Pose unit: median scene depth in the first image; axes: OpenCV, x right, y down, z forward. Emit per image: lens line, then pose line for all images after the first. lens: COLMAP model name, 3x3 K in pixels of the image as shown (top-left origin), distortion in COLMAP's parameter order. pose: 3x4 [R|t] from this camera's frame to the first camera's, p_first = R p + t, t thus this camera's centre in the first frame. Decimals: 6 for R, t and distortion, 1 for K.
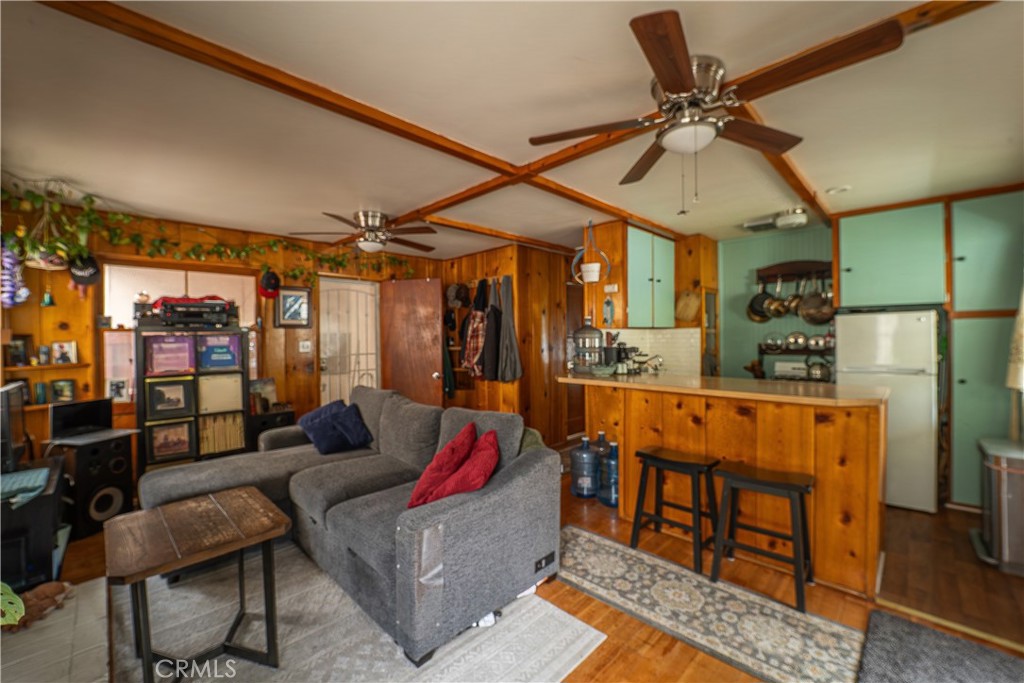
lens RADIAL K [[414.2, 0, 512.0], [0, 414.2, 341.5], [0, 0, 1]] dist [-0.020960, 0.000131]
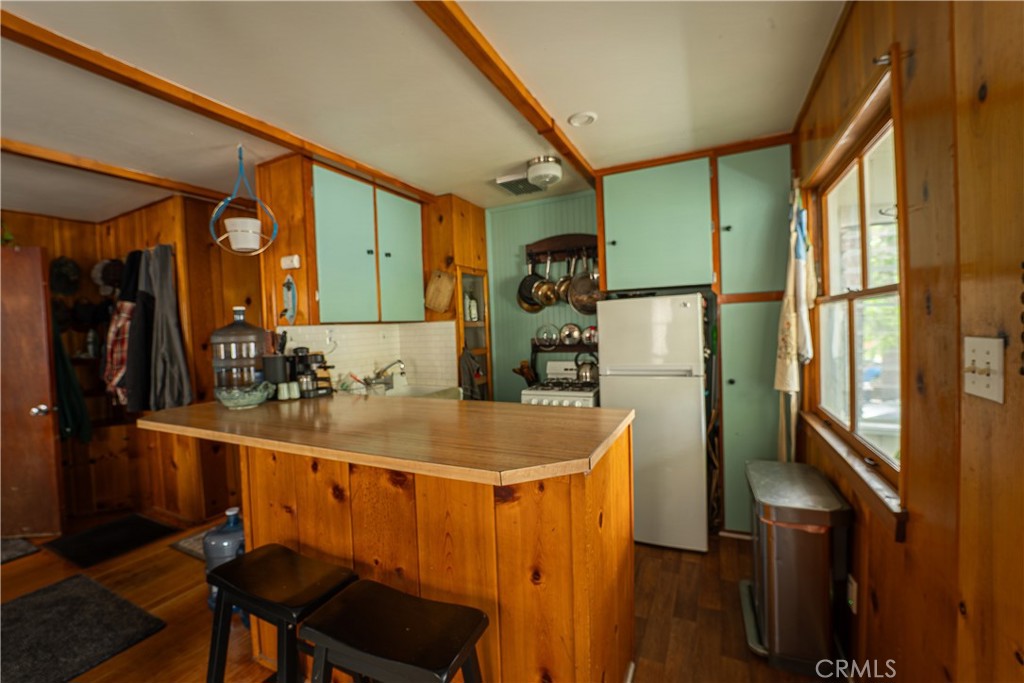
lens RADIAL K [[414.2, 0, 512.0], [0, 414.2, 341.5], [0, 0, 1]] dist [-0.020960, 0.000131]
pose [[0.946241, -0.036918, 0.321348, 0.350921], [0.031104, 0.999247, 0.023208, -0.010643], [-0.321962, -0.011965, 0.946677, 0.289571]]
